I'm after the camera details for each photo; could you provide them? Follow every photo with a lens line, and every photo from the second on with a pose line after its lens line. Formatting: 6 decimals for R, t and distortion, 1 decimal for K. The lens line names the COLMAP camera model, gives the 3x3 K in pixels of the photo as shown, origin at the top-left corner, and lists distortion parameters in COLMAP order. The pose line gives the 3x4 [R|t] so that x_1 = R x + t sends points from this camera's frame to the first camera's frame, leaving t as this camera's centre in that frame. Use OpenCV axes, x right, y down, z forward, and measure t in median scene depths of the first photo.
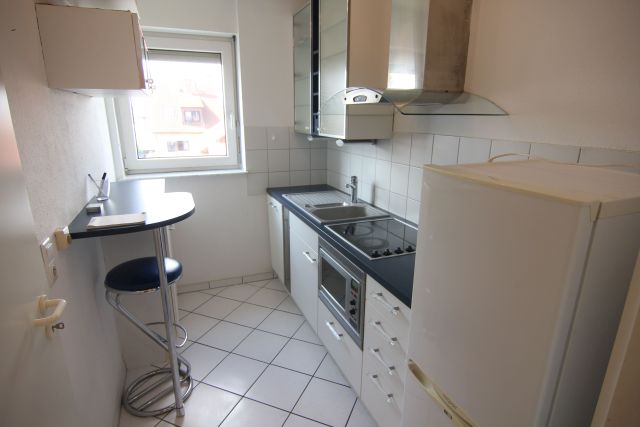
lens RADIAL K [[360.4, 0, 322.7], [0, 360.4, 215.8], [0, 0, 1]] dist [-0.001876, -0.016220]
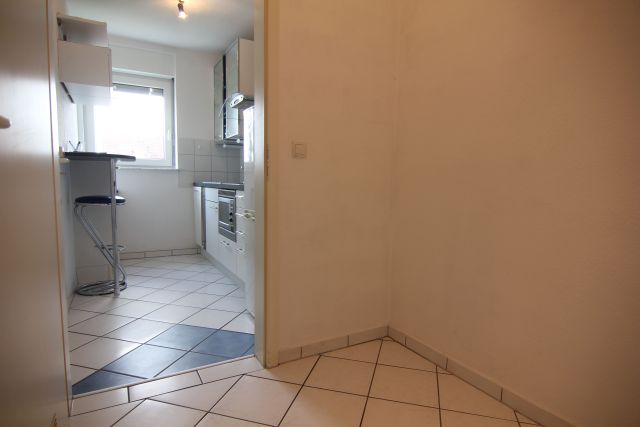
lens RADIAL K [[360.4, 0, 322.7], [0, 360.4, 215.8], [0, 0, 1]] dist [-0.001876, -0.016220]
pose [[0.992074, -0.001788, 0.125638, 0.177627], [0.024332, 0.983706, -0.178131, 0.334620], [-0.123273, 0.179776, 0.975953, -0.418770]]
